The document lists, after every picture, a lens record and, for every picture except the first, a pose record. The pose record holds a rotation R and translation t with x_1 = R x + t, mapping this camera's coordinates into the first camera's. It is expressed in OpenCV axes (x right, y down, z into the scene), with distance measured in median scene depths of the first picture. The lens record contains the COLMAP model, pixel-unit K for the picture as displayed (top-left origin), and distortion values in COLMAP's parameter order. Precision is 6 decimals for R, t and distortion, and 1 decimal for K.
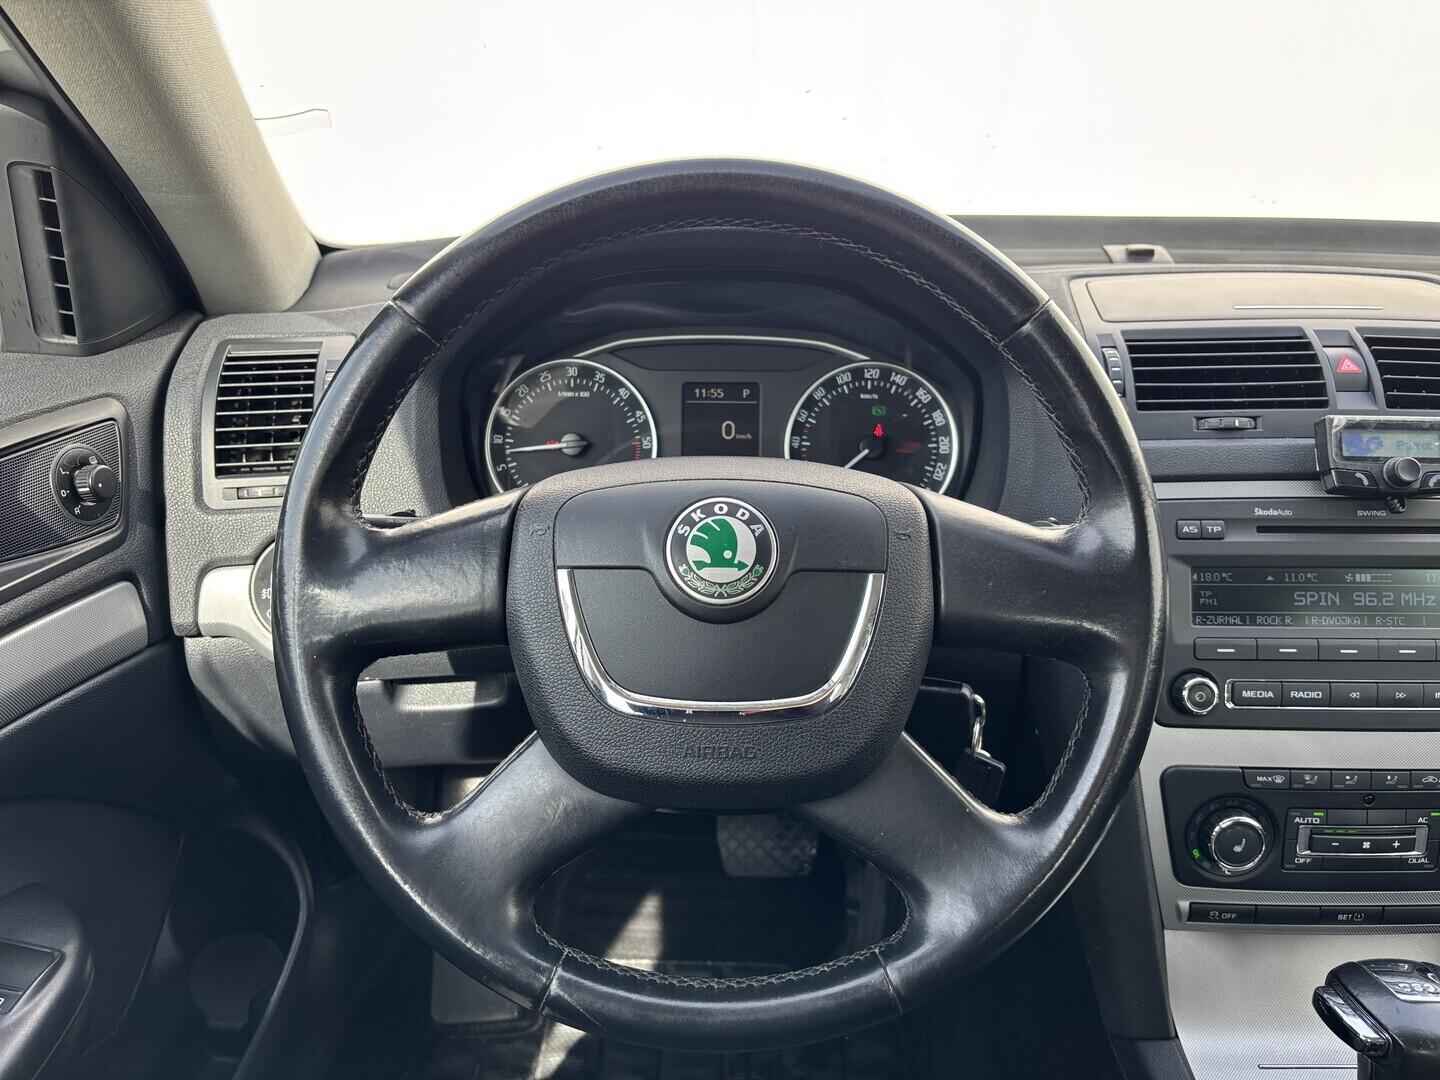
lens RADIAL K [[1109.0, 0, 718.1], [0, 1109.0, 543.9], [0, 0, 1]] dist [0.032043, -0.062244]
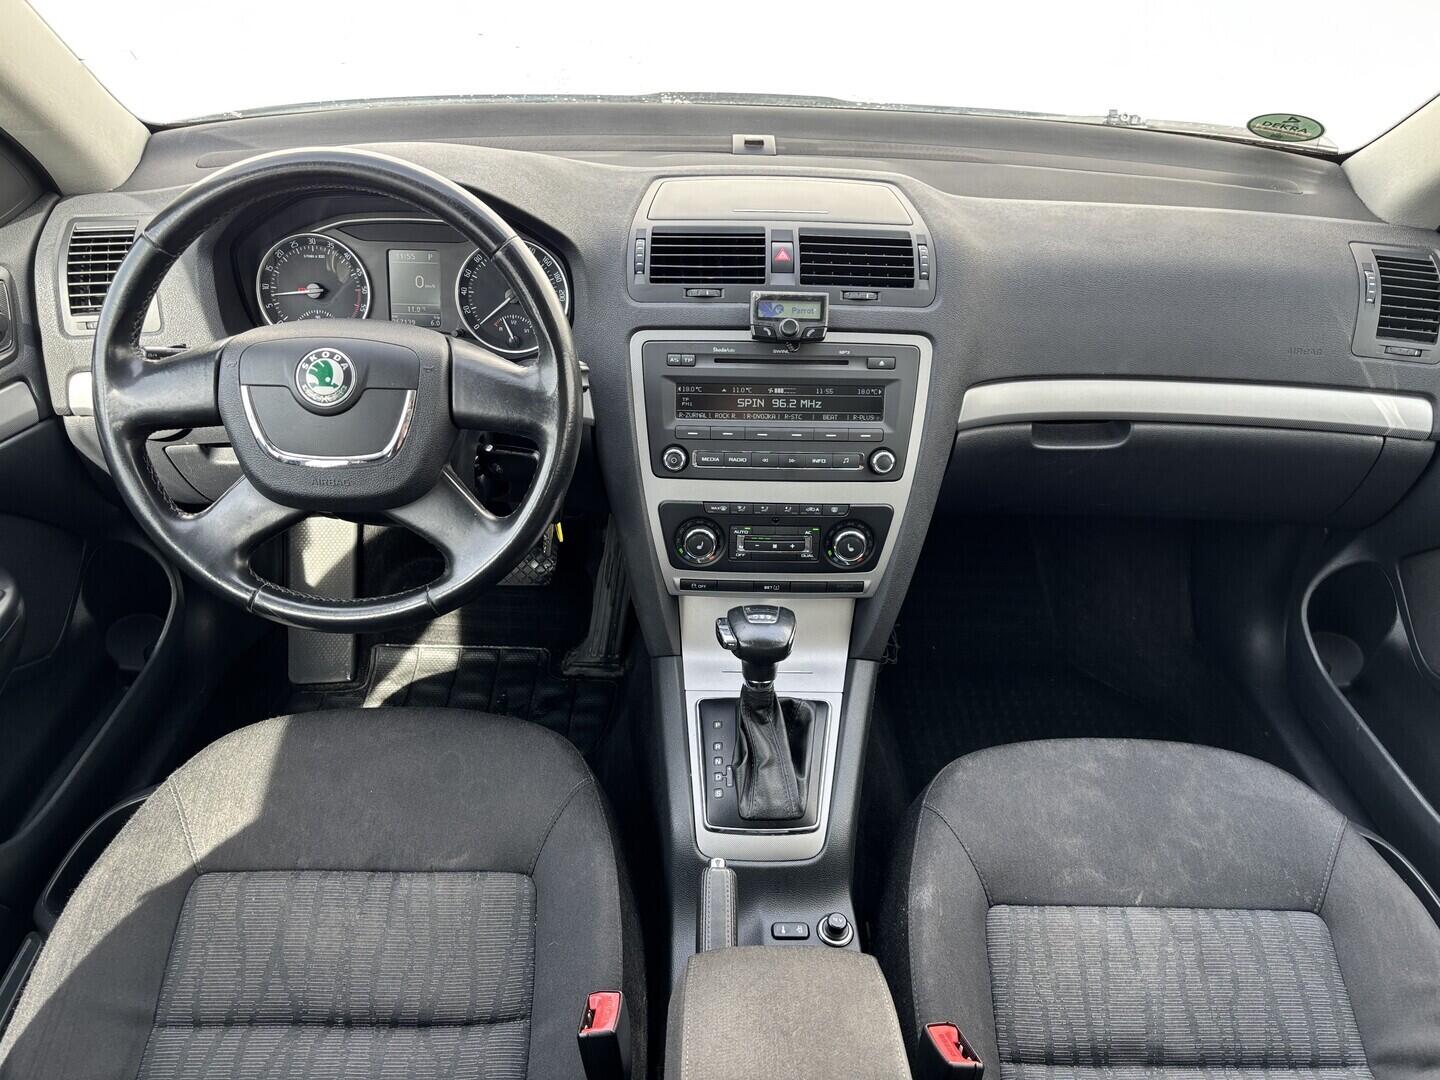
lens RADIAL K [[1082.5, 0, 711.3], [0, 1082.5, 559.1], [0, 0, 1]] dist [0.087148, -0.134740]
pose [[0.999579, 0.007729, 0.027950, 0.433381], [-0.013610, 0.976120, 0.216807, -0.074163], [-0.025607, -0.217096, 0.975814, -0.645851]]
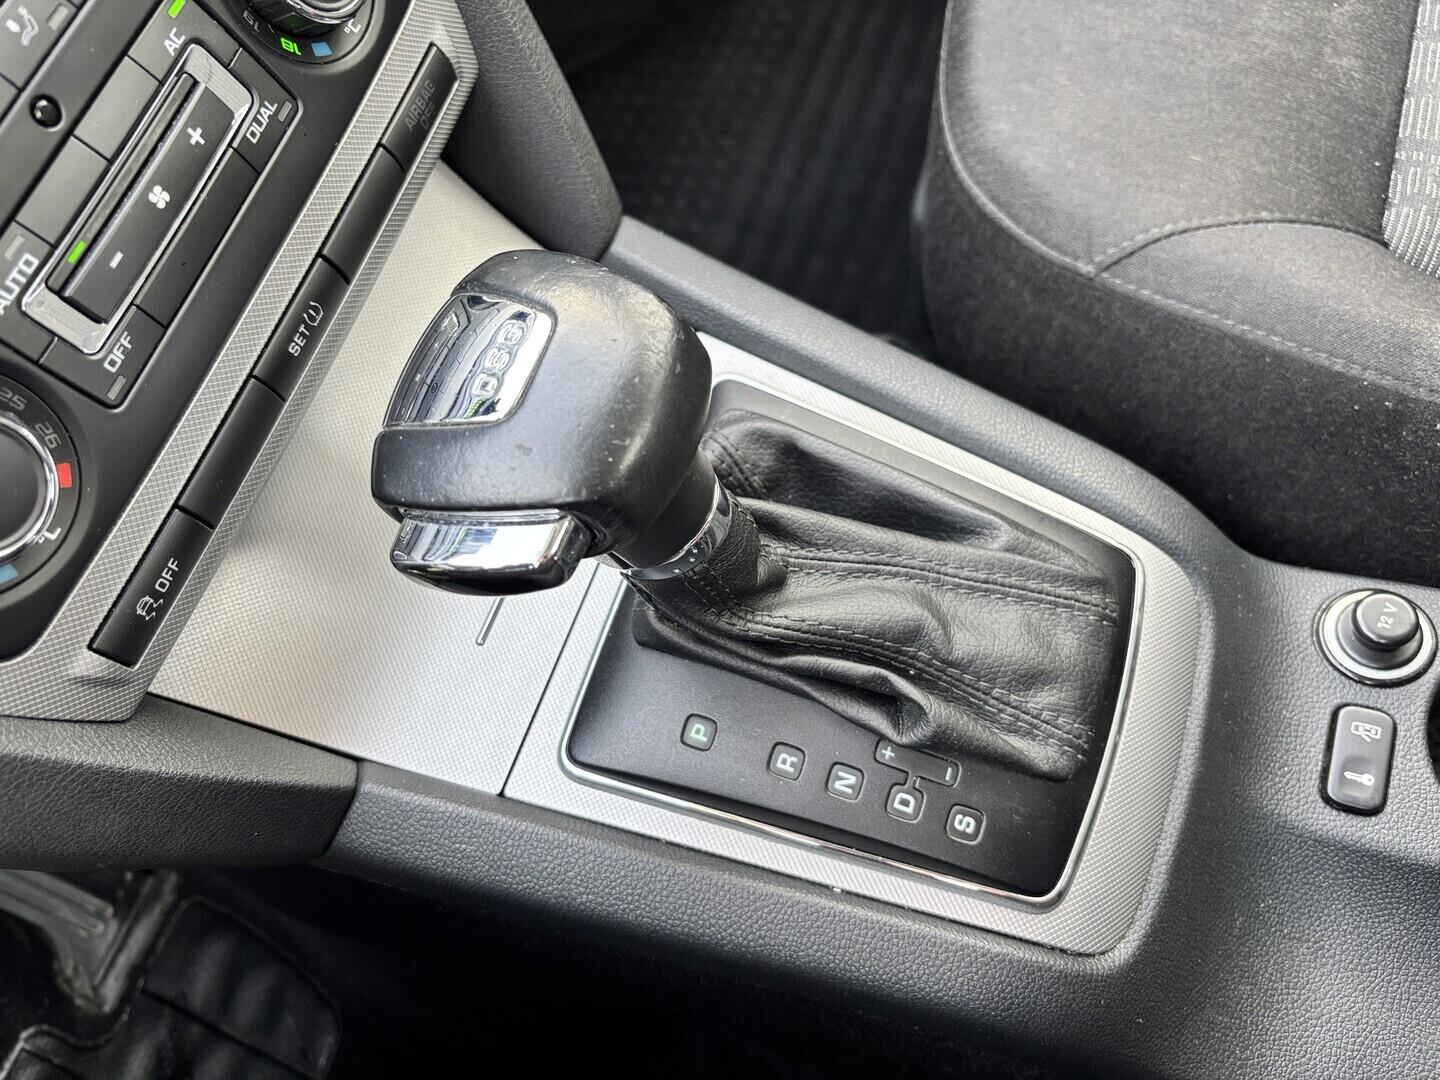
lens RADIAL K [[1109.0, 0, 718.1], [0, 1109.0, 543.9], [0, 0, 1]] dist [0.032043, -0.062244]
pose [[0.325876, -0.887565, 0.325626, 0.410173], [0.613560, 0.460589, 0.641406, 0.195803], [-0.719270, -0.009228, 0.694670, 0.585763]]
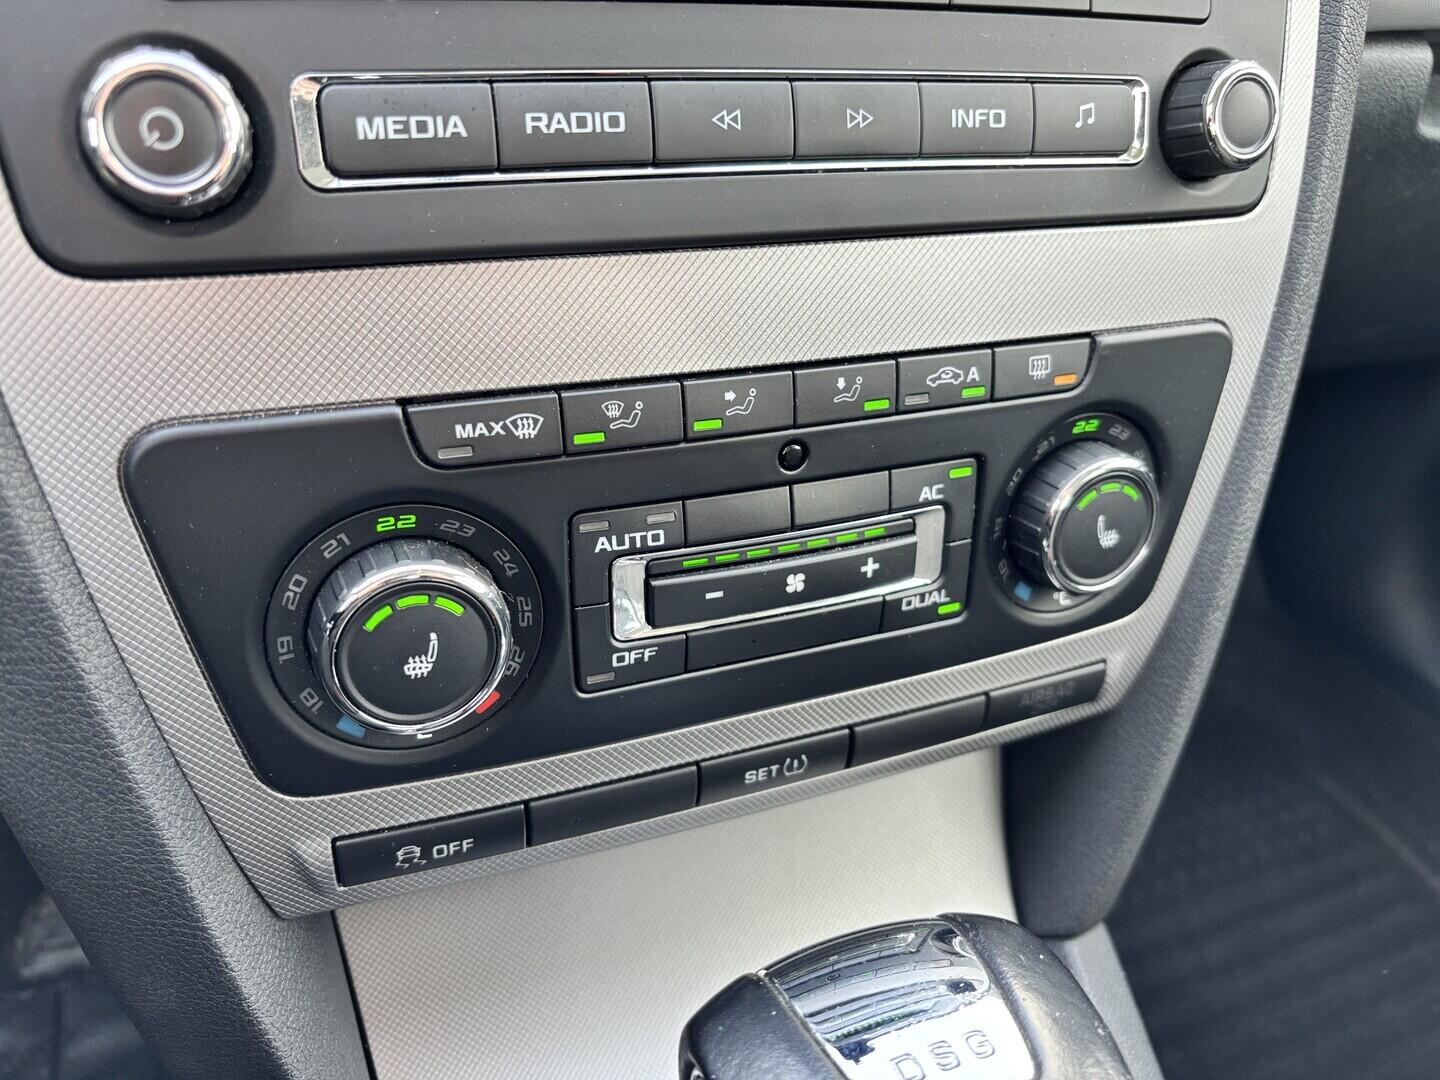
lens RADIAL K [[1134.5, 0, 720.0], [0, 1134.5, 540.0], [0, 0, 1]] dist [0.083260, -0.226717]
pose [[0.915599, -0.154656, 0.371162, 0.426439], [0.071514, 0.970989, 0.228179, 0.172371], [-0.395683, -0.182377, 0.900096, 0.683084]]
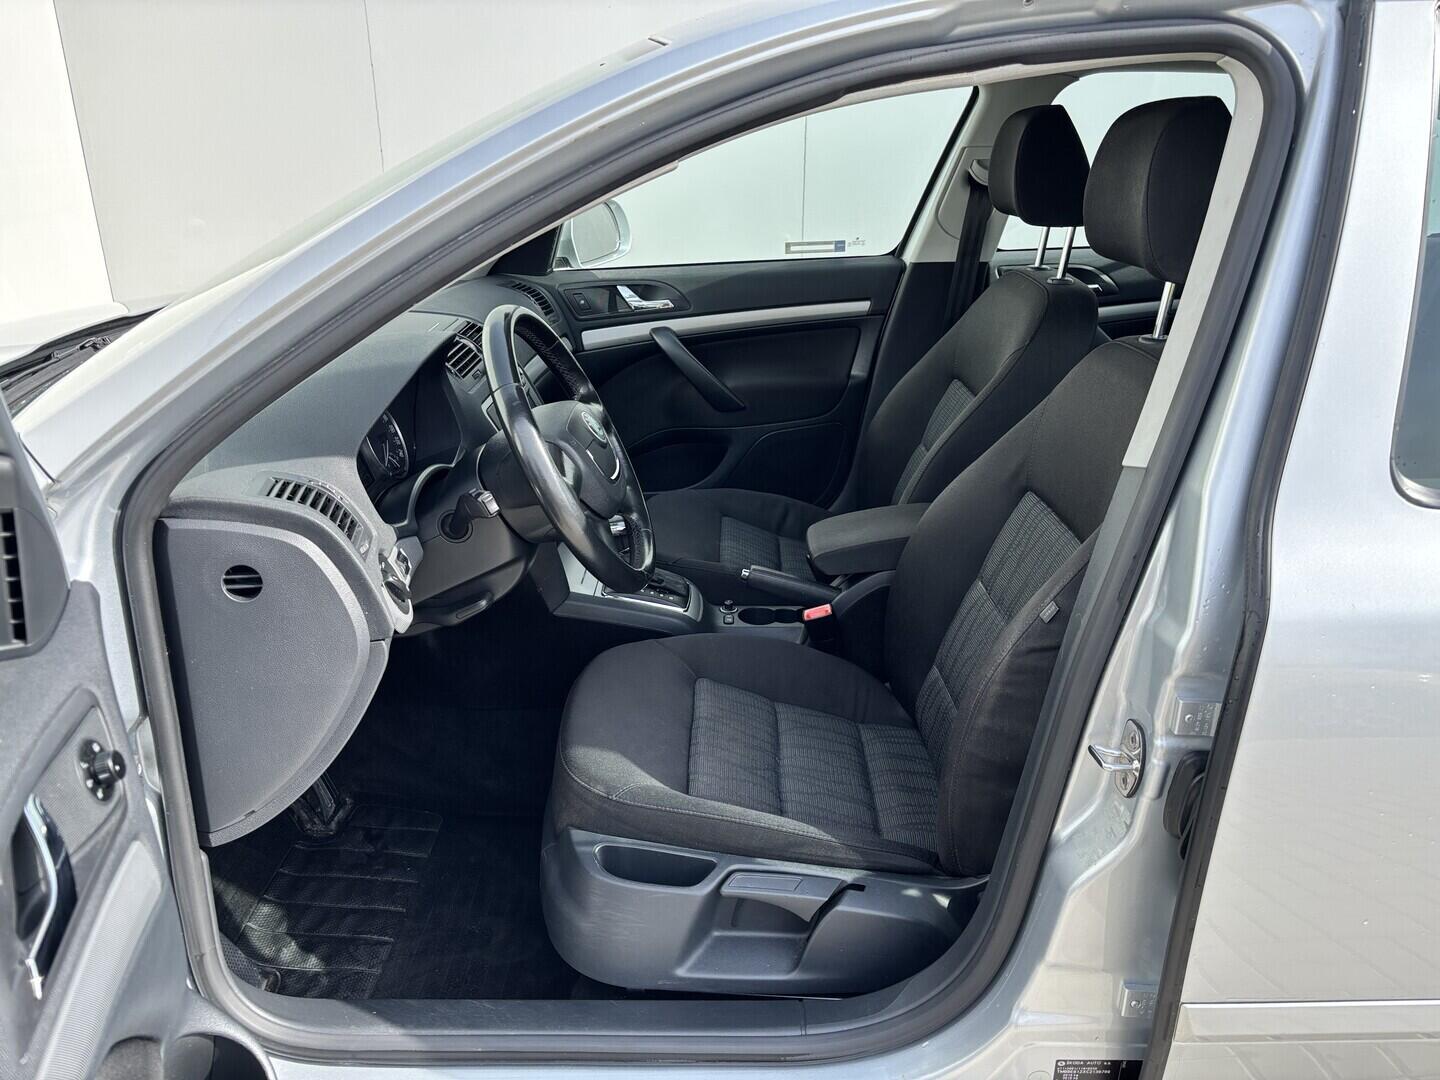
lens RADIAL K [[1134.5, 0, 720.0], [0, 1134.5, 540.0], [0, 0, 1]] dist [0.083260, -0.226717]
pose [[-0.005035, -0.373302, 0.927696, -2.170392], [0.376444, 0.858755, 0.347604, -0.499962], [-0.926426, 0.350976, 0.136203, 0.245082]]
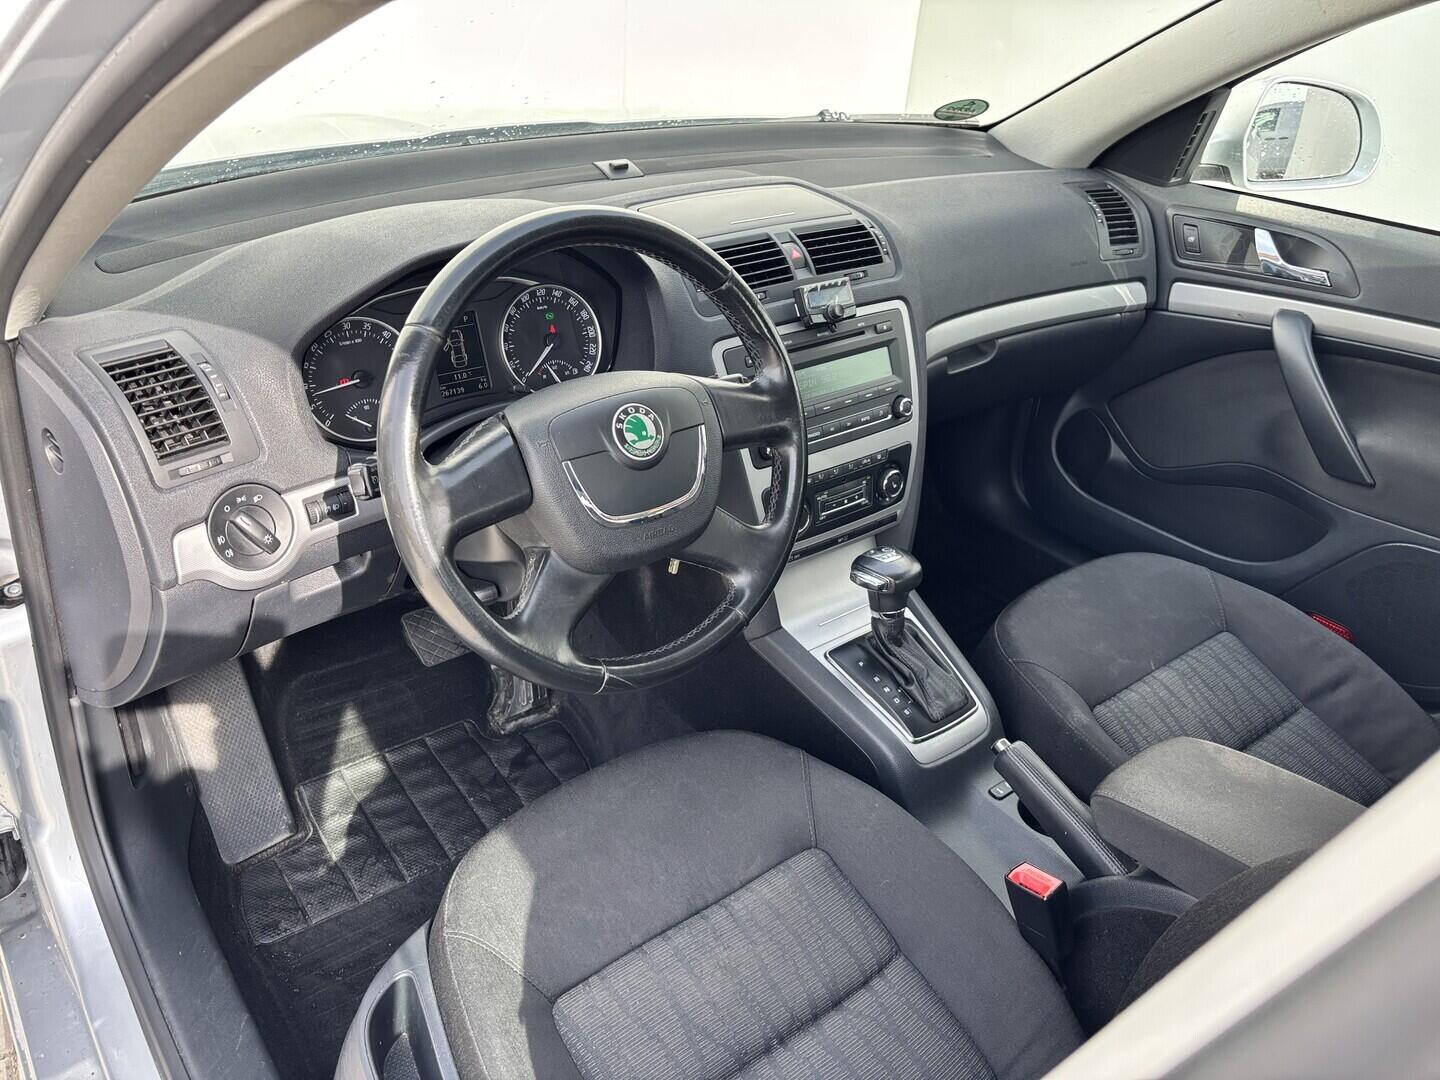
lens RADIAL K [[1109.0, 0, 718.1], [0, 1109.0, 543.9], [0, 0, 1]] dist [0.032043, -0.062244]
pose [[0.778337, -0.286644, 0.558593, -0.715047], [0.176496, 0.953714, 0.243474, -0.177288], [-0.602529, -0.090915, 0.792902, -0.433881]]
